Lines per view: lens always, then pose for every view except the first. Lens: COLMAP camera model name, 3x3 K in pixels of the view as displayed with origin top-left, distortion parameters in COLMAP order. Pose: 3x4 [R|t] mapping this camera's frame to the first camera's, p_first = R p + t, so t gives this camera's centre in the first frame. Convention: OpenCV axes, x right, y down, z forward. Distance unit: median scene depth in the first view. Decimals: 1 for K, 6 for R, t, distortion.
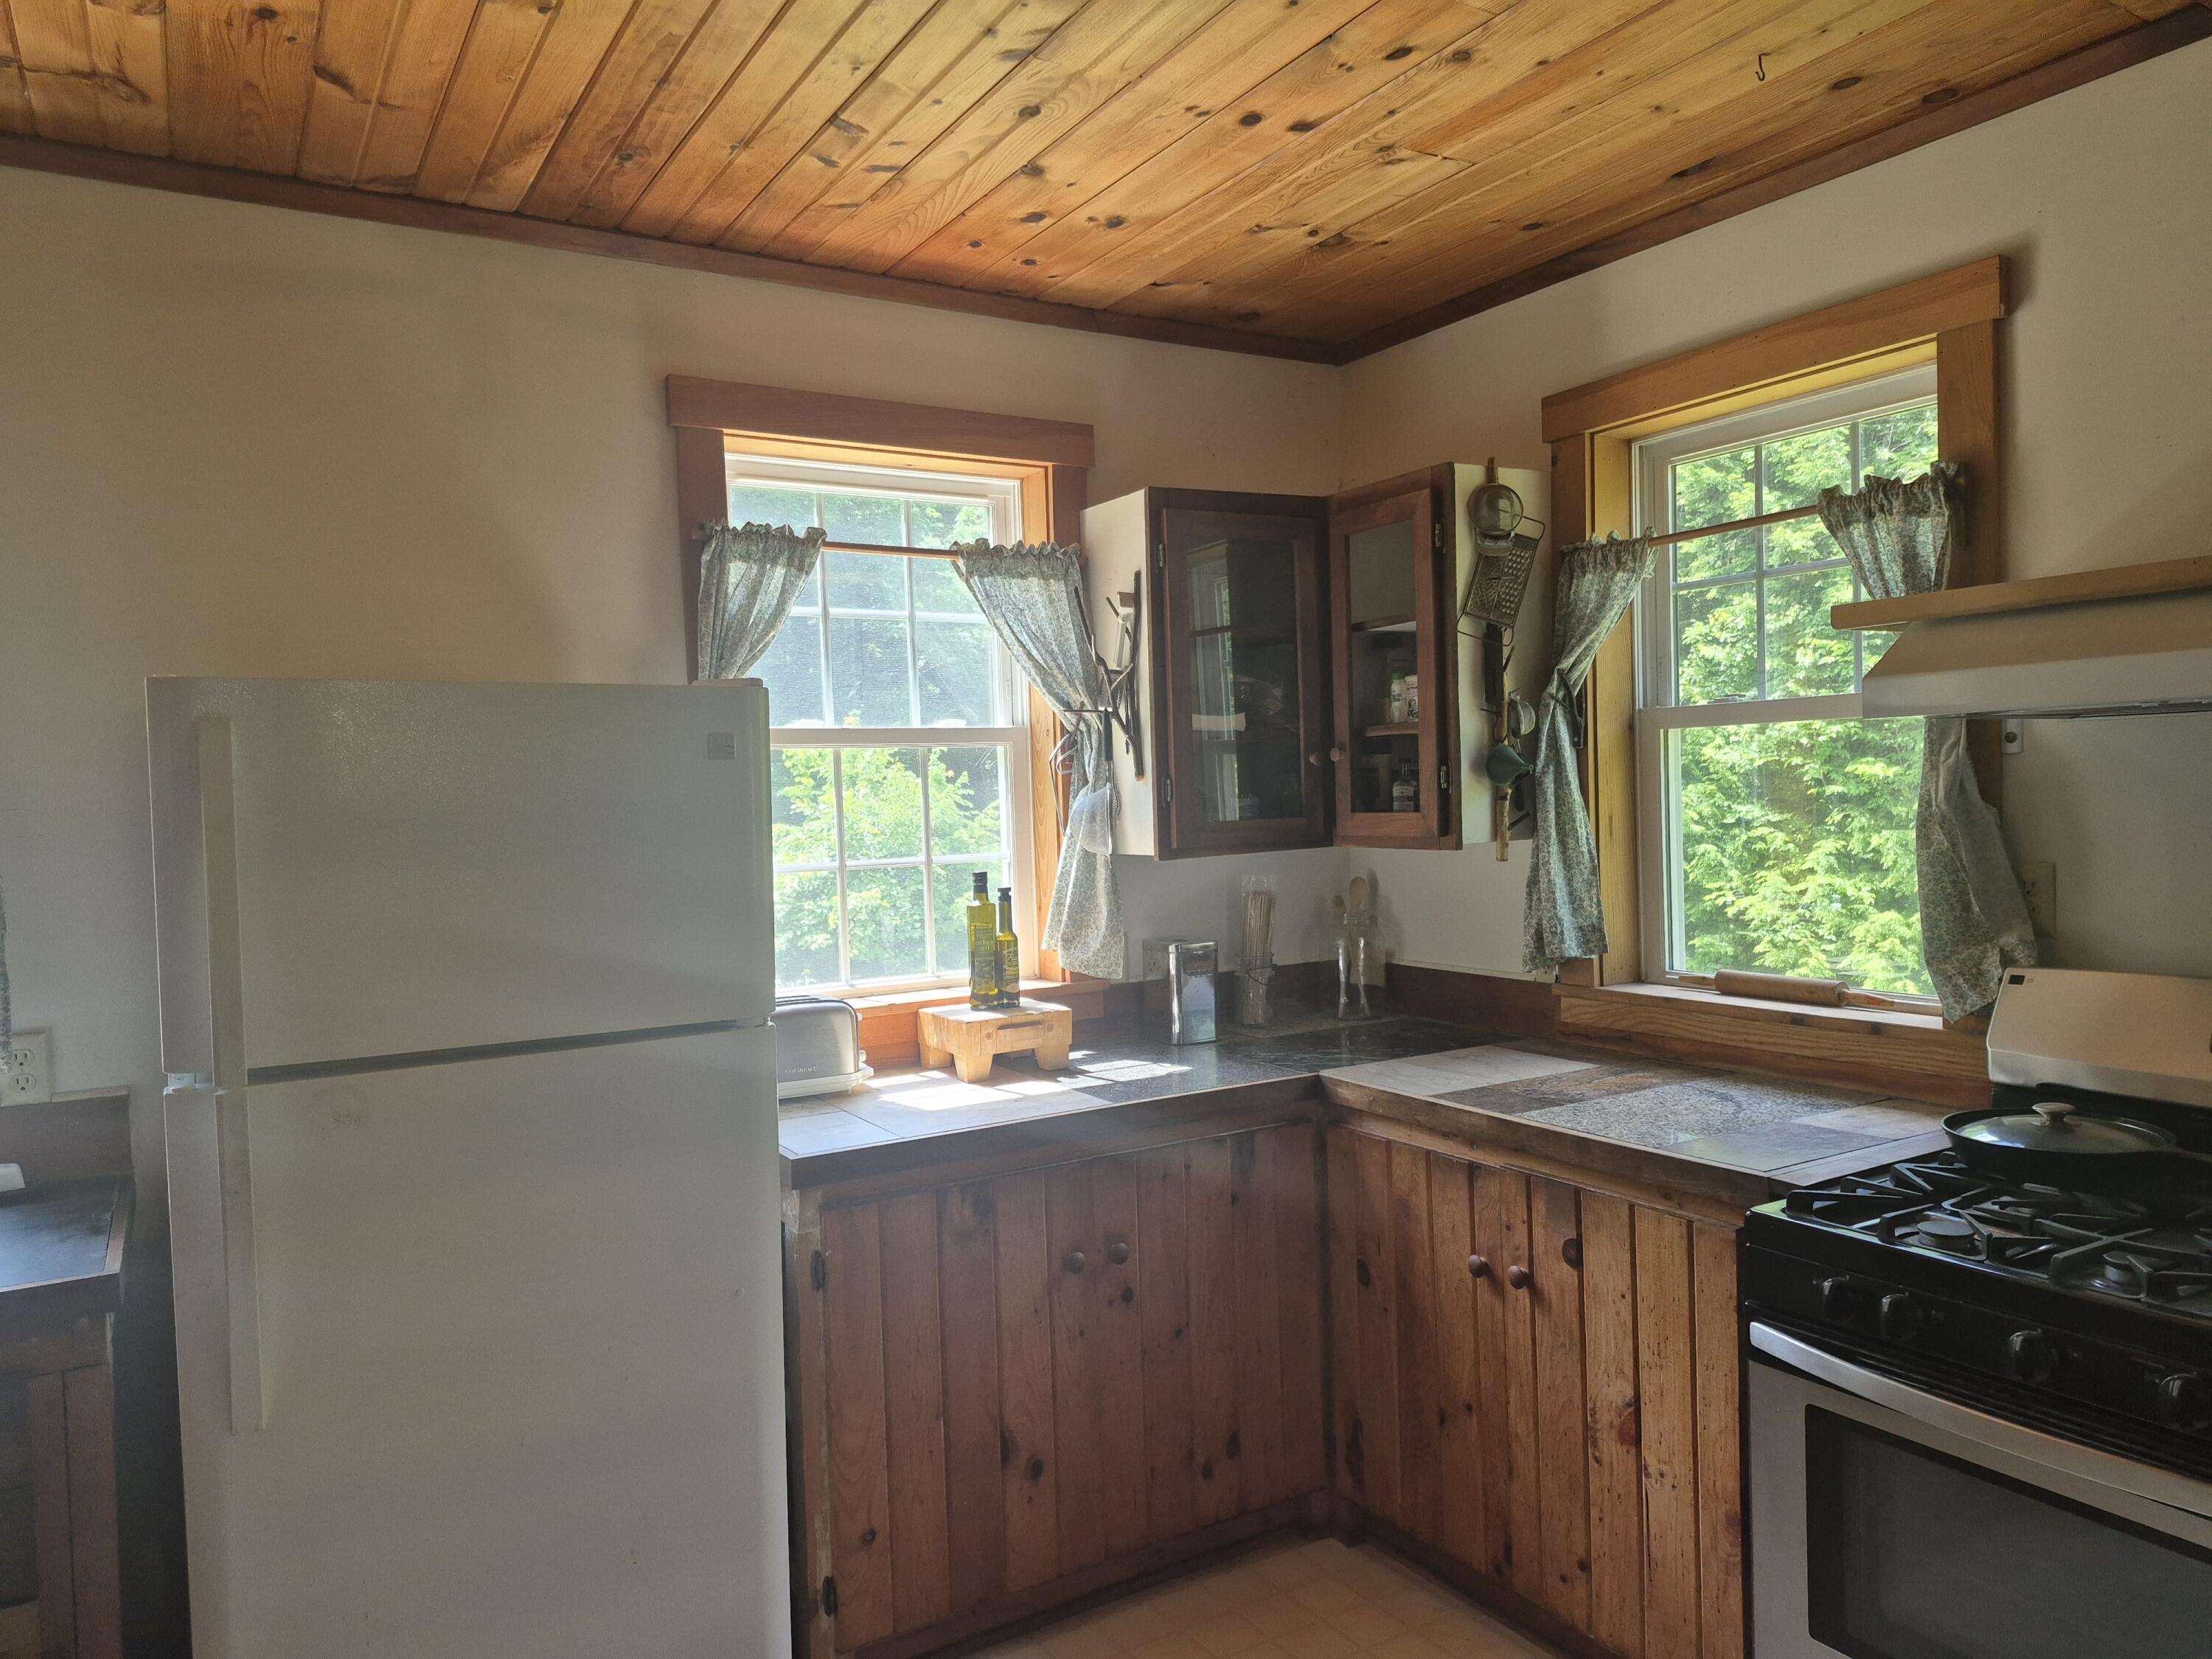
lens RADIAL K [[1535.0, 0, 1092.3], [0, 1535.0, 819.5], [0, 0, 1]] dist [0.018167, -0.009593]
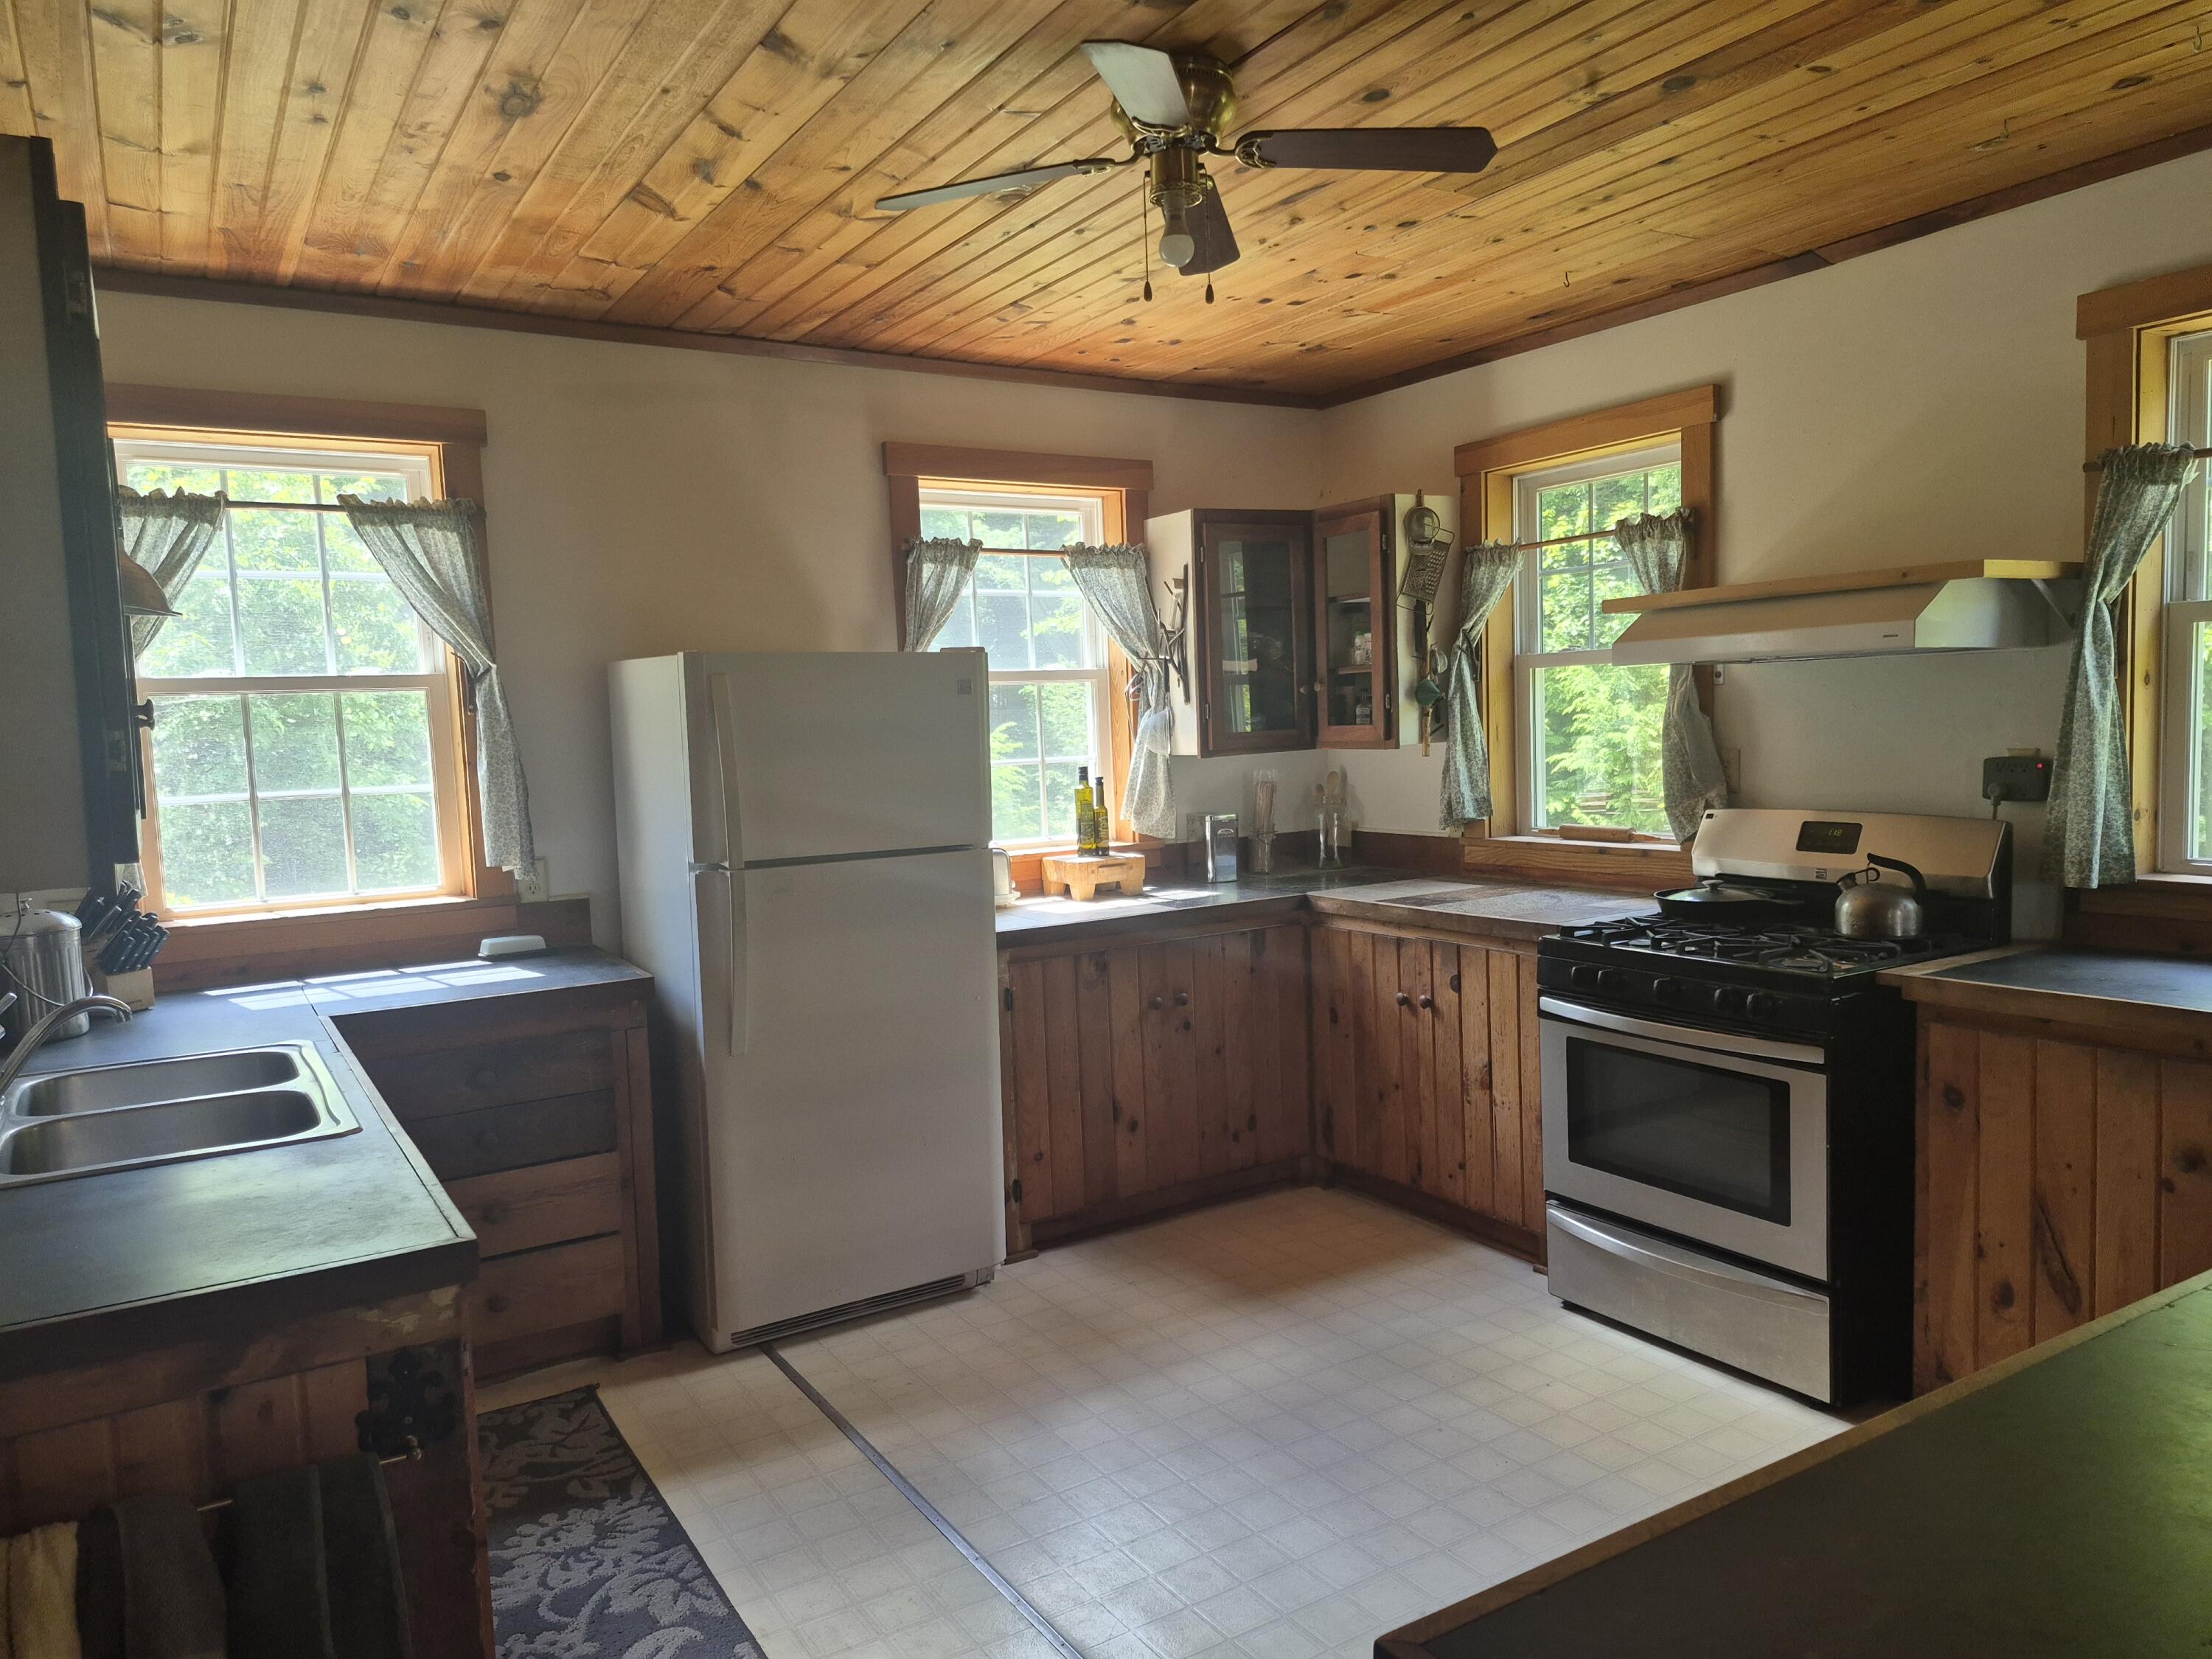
lens RADIAL K [[1535.0, 0, 1112.7], [0, 1535.0, 846.3], [0, 0, 1]] dist [0.018167, -0.009593]
pose [[0.999706, -0.008796, 0.022582, -0.090353], [0.007345, 0.997953, 0.063528, 0.019528], [-0.023095, -0.063343, 0.997725, -0.591934]]
